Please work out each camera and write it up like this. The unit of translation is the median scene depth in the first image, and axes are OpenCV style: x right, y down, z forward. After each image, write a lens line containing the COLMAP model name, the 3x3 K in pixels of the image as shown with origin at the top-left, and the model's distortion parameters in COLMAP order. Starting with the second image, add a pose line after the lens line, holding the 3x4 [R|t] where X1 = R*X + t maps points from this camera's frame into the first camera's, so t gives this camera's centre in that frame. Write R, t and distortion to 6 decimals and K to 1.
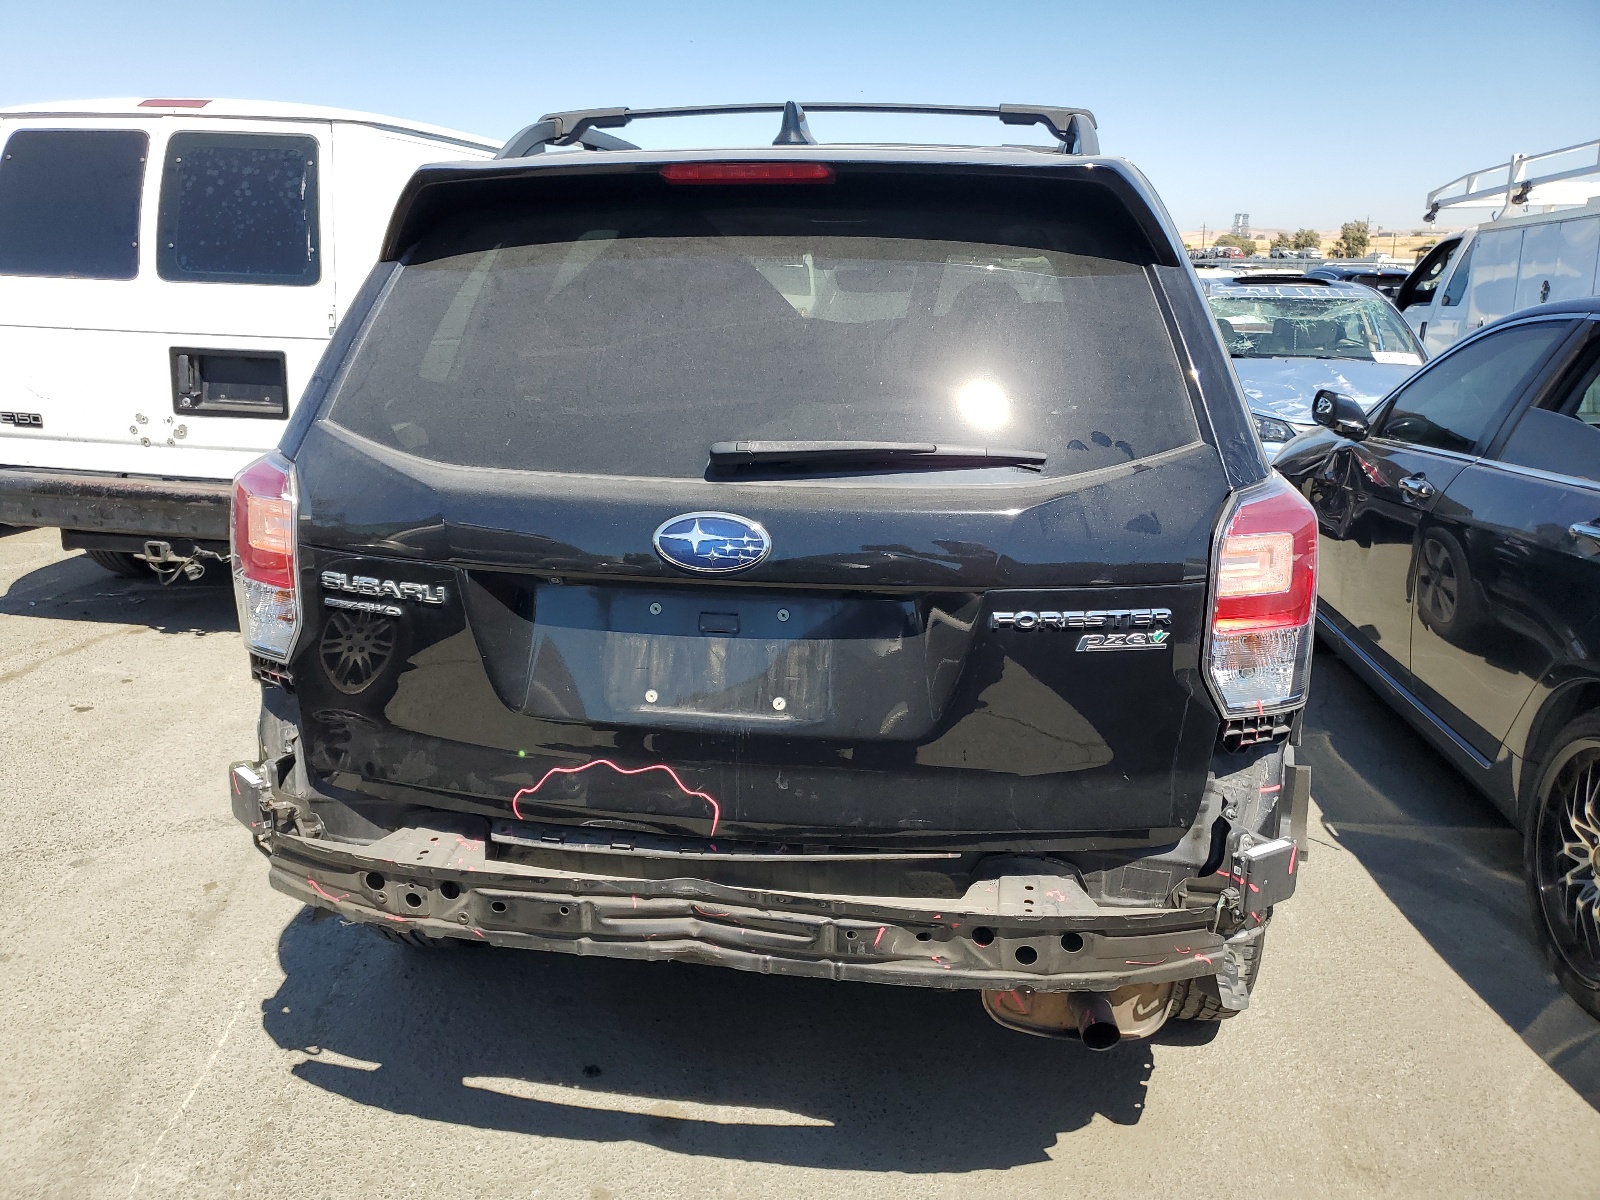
lens RADIAL K [[1245.5, 0, 797.8], [0, 1245.5, 598.3], [0, 0, 1]] dist [0.016836, -0.021192]
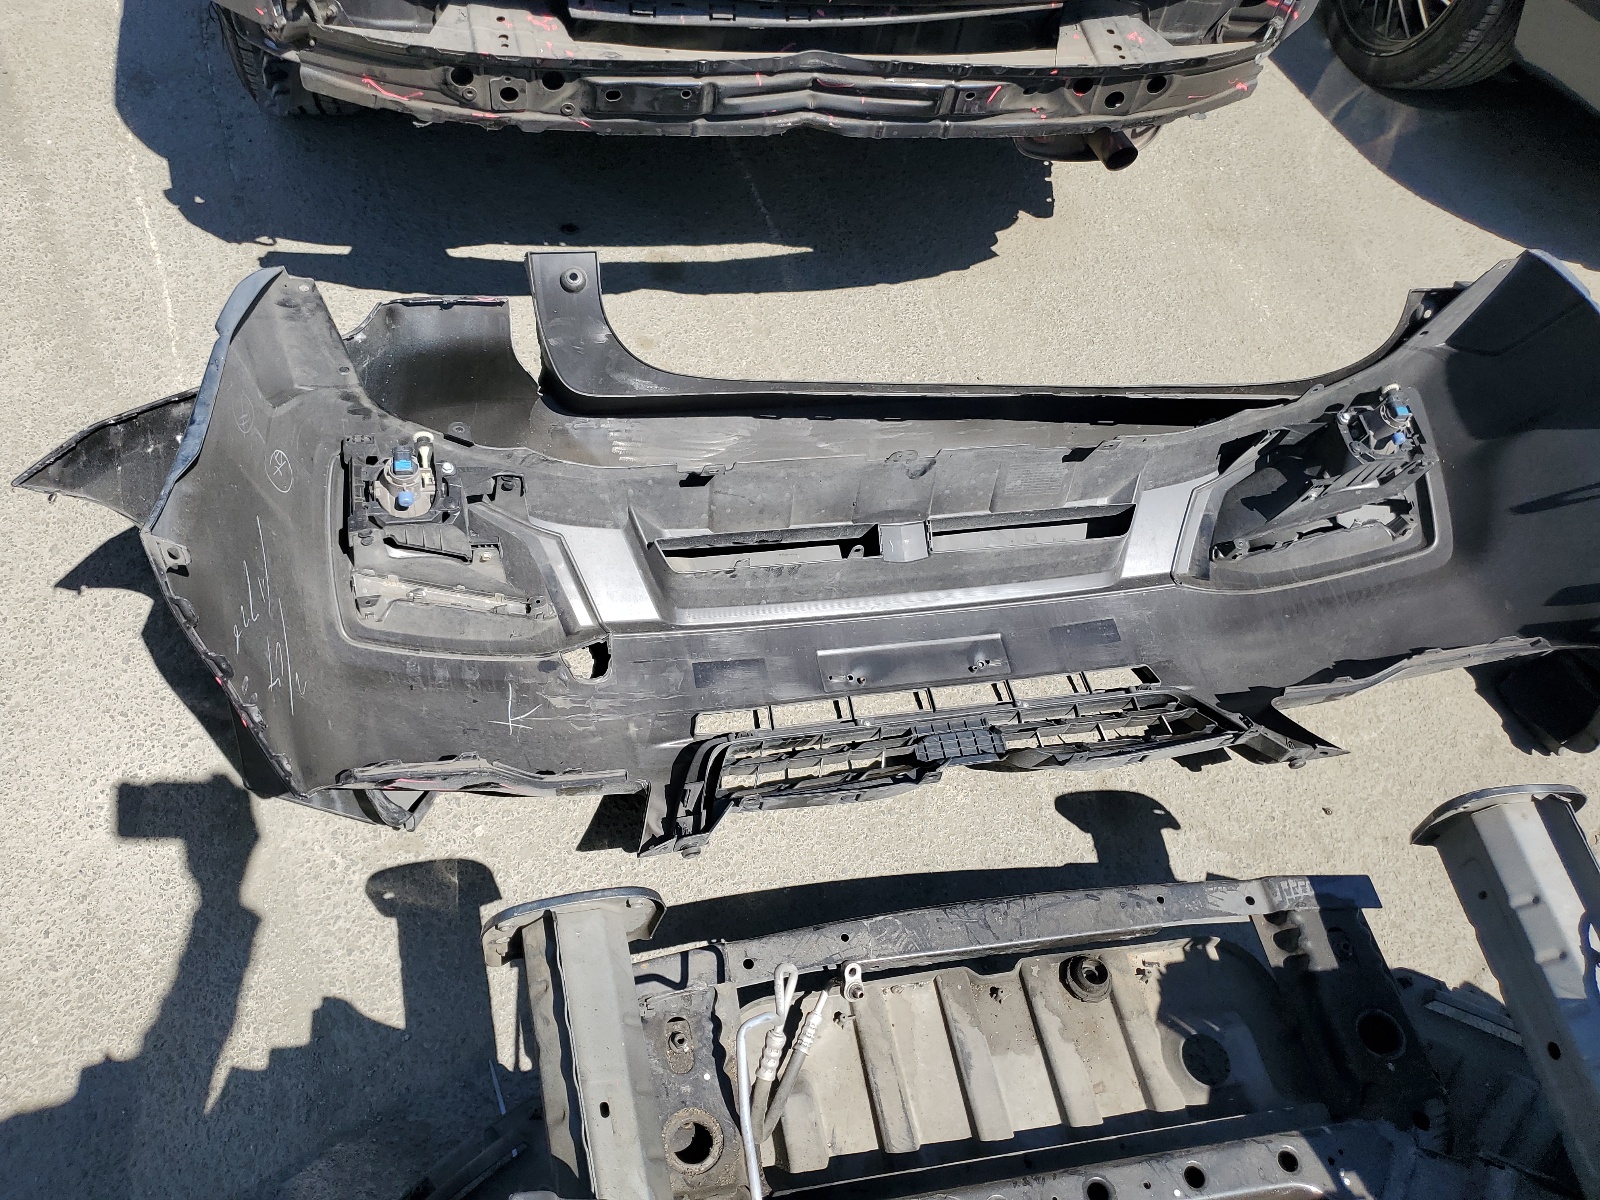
lens RADIAL K [[1245.5, 0, 799.0], [0, 1245.5, 597.8], [0, 0, 1]] dist [0.016836, -0.021192]
pose [[0.943057, -0.199732, 0.265990, -0.420680], [-0.026232, 0.752508, 0.658061, -0.091676], [-0.331595, -0.627566, 0.704418, 0.039713]]
